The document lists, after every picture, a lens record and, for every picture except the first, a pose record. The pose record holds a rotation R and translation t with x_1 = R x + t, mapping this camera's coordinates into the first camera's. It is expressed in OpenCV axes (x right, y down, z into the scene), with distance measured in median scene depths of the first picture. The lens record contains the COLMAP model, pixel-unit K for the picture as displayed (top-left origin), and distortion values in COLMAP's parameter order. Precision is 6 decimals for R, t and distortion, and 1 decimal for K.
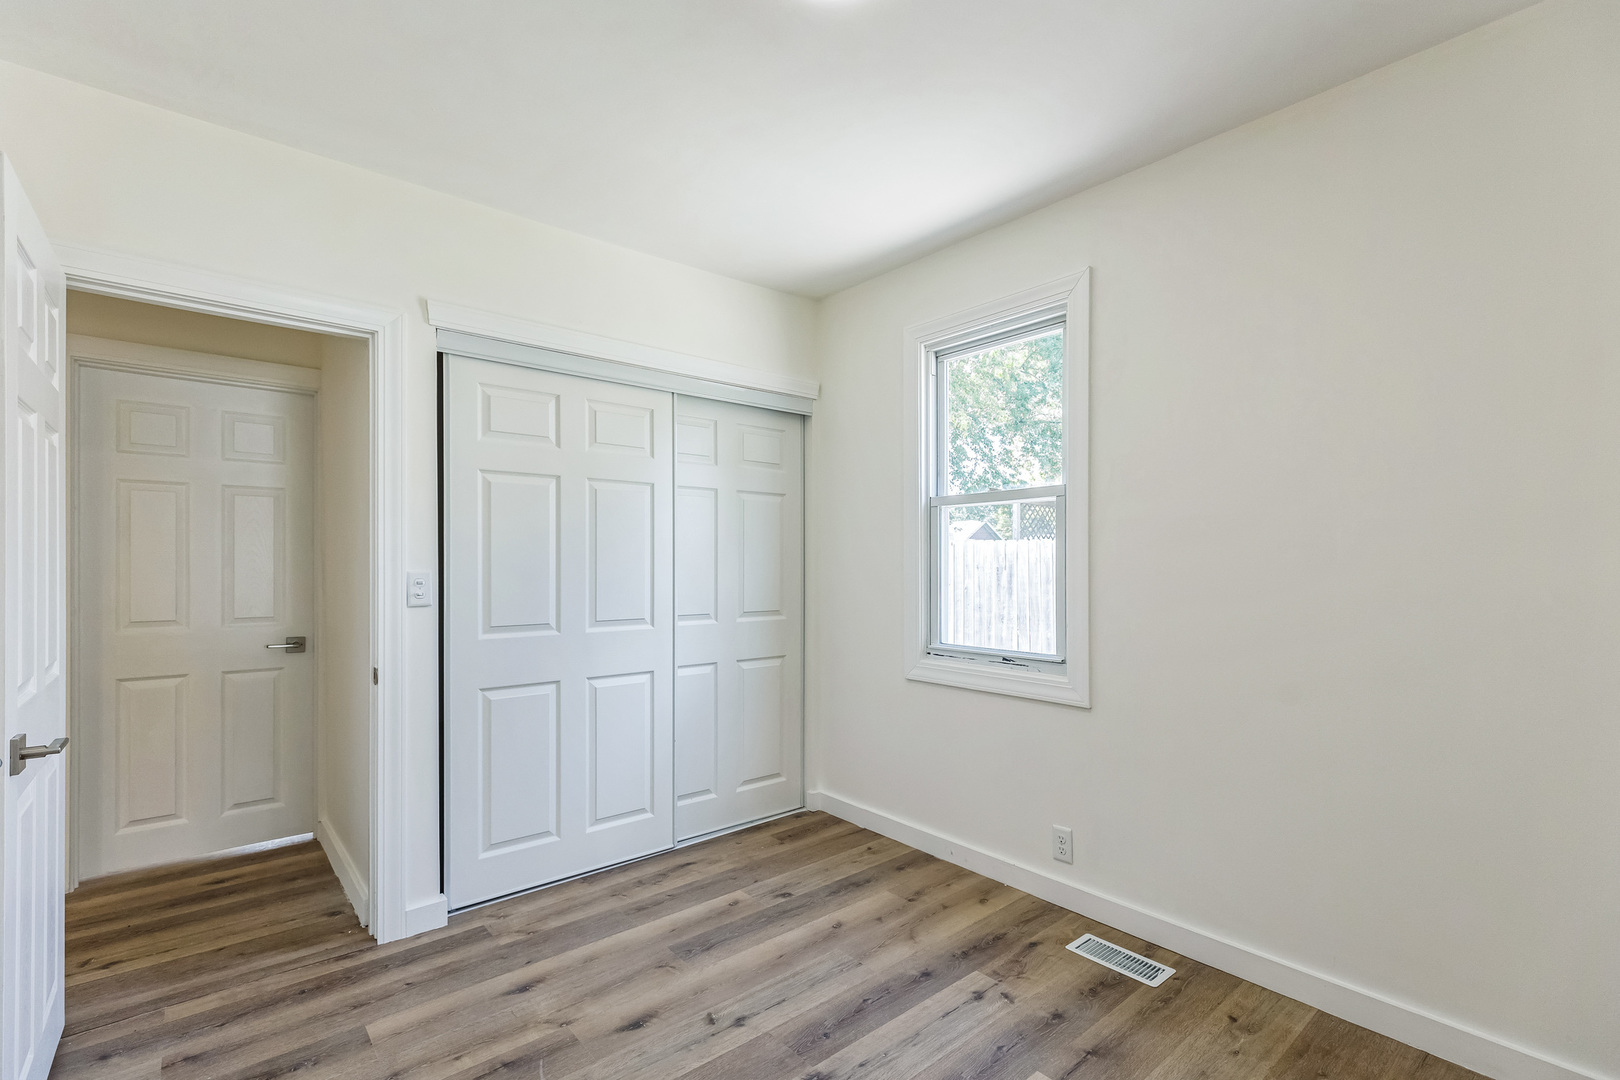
lens RADIAL K [[727.5, 0, 804.9], [0, 727.5, 555.7], [0, 0, 1]] dist [0.004491, -0.000464]
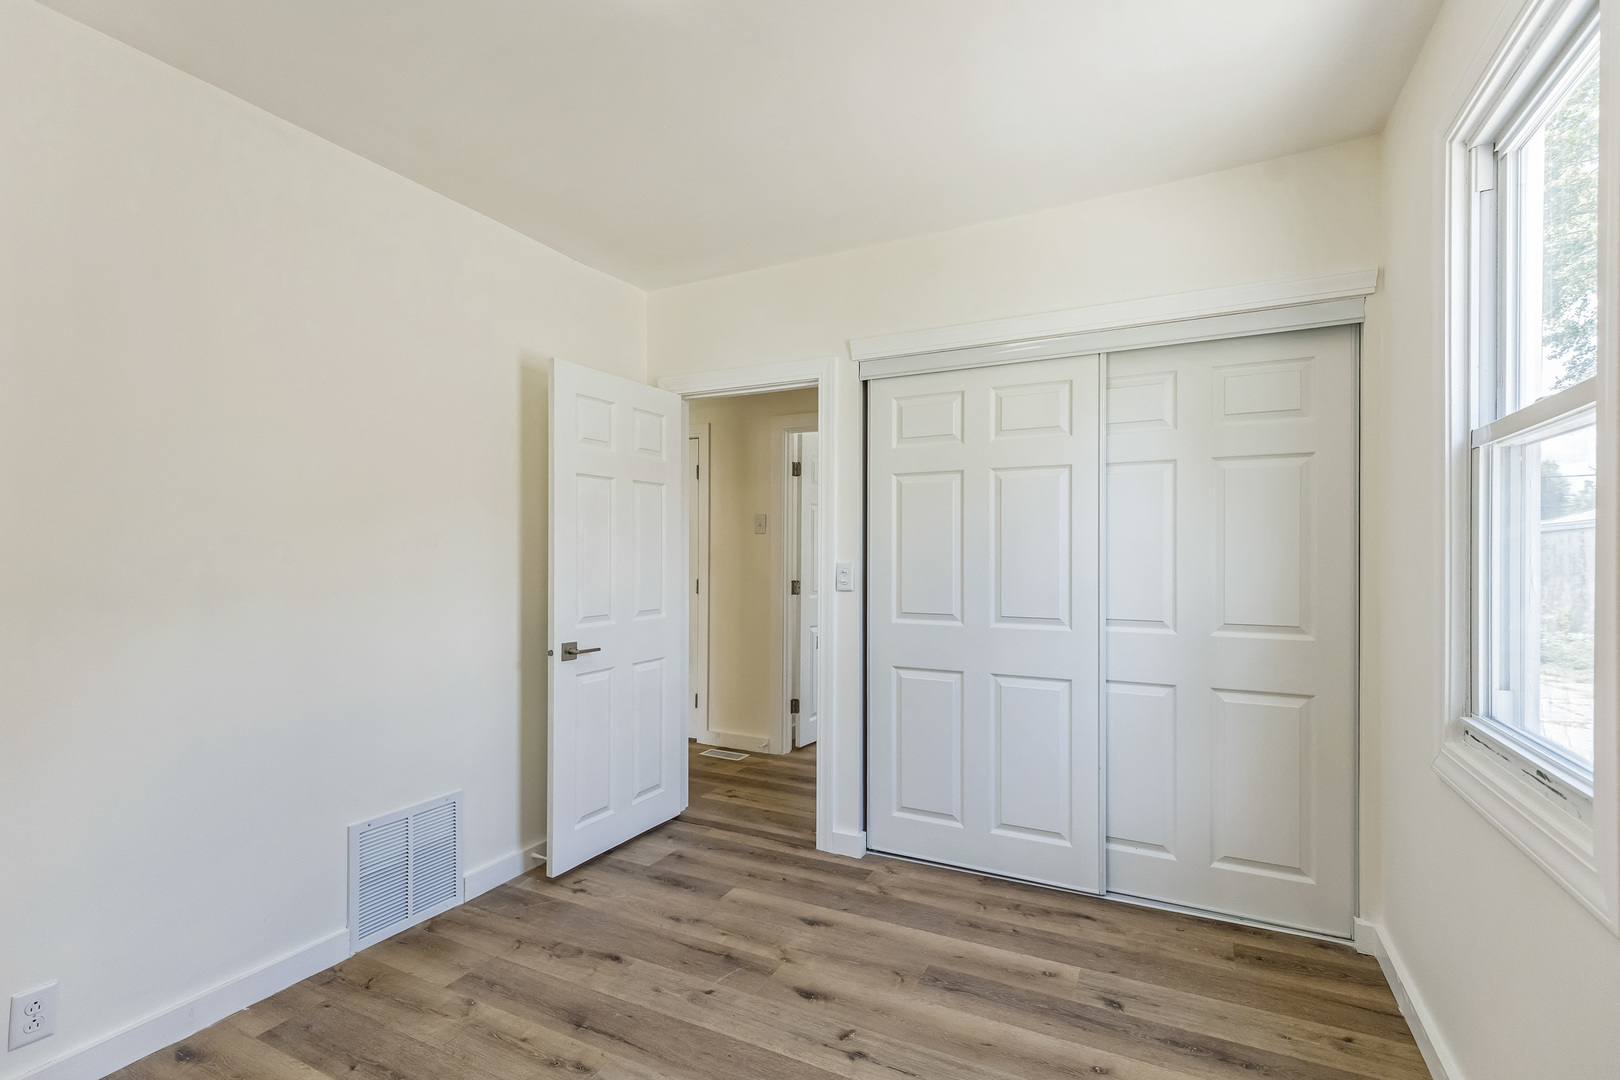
lens RADIAL K [[727.5, 0, 823.7], [0, 727.5, 546.9], [0, 0, 1]] dist [0.004491, -0.000464]
pose [[0.400556, -0.008960, -0.916229, 0.507732], [0.008895, 0.999943, -0.005890, 0.001623], [0.916229, -0.005791, 0.400612, 0.408077]]
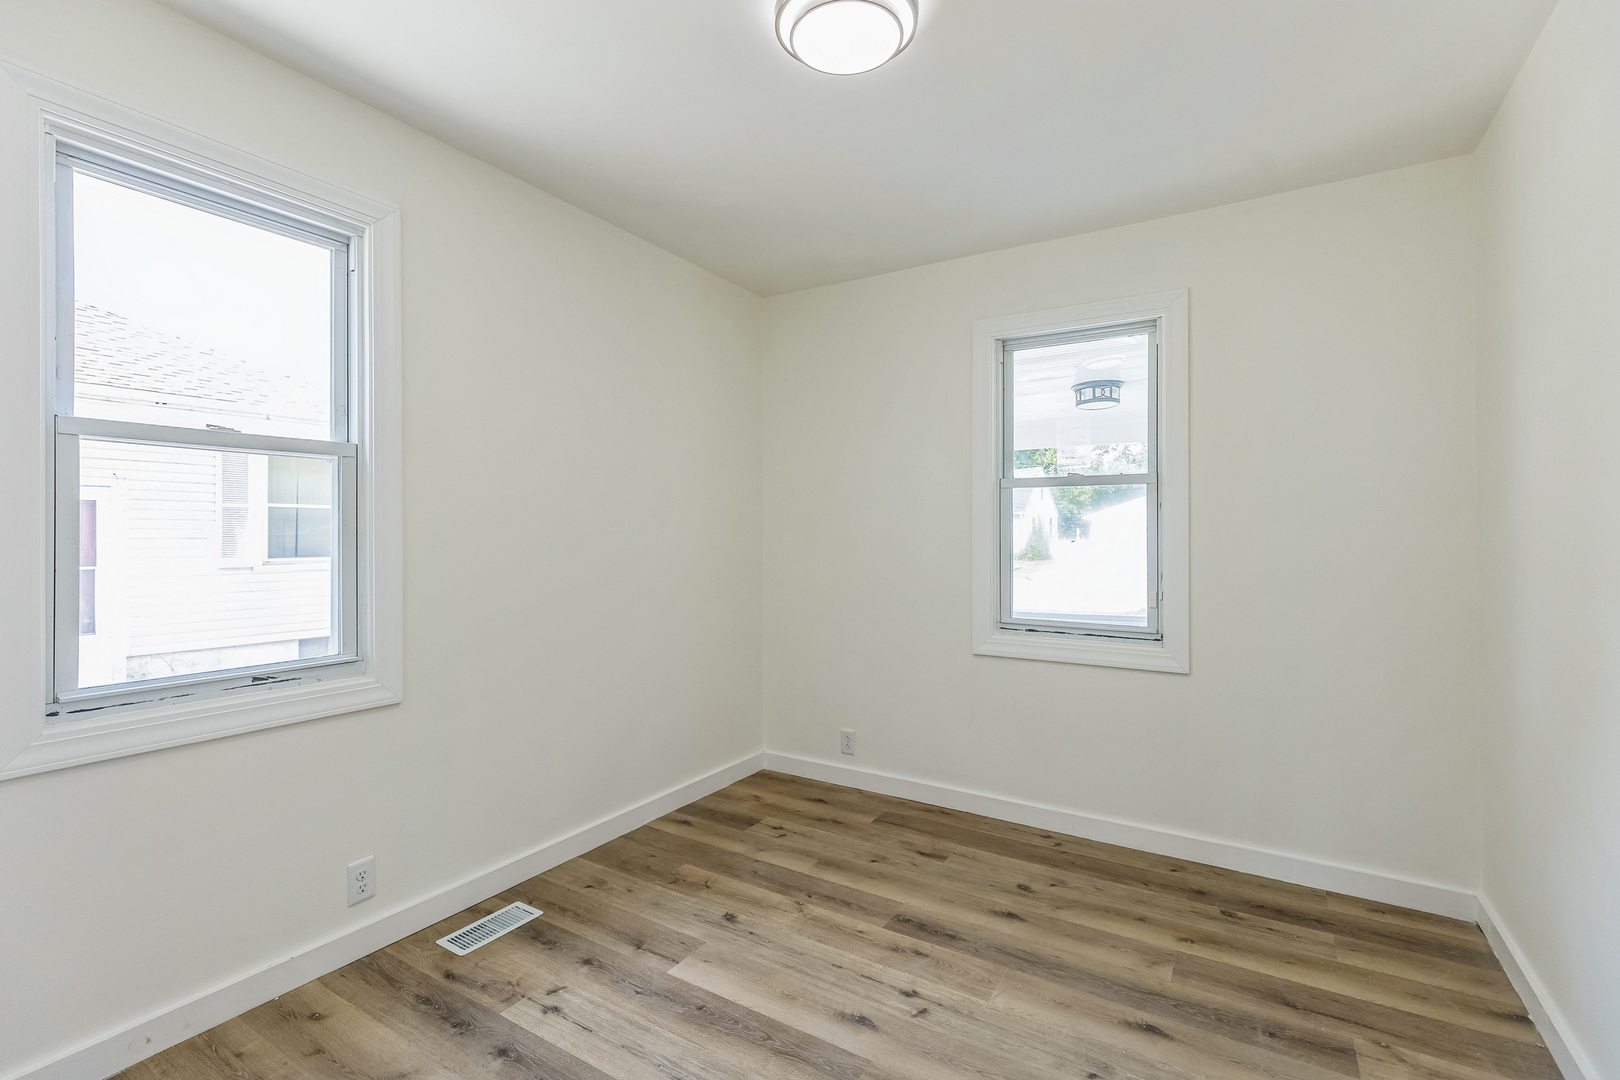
lens RADIAL K [[727.5, 0, 813.0], [0, 727.5, 533.4], [0, 0, 1]] dist [0.004491, -0.000464]
pose [[-0.312130, 0.000981, 0.950039, -0.780970], [-0.008817, 0.999953, -0.003930, 0.004632], [-0.949998, -0.009603, -0.312107, 1.035949]]
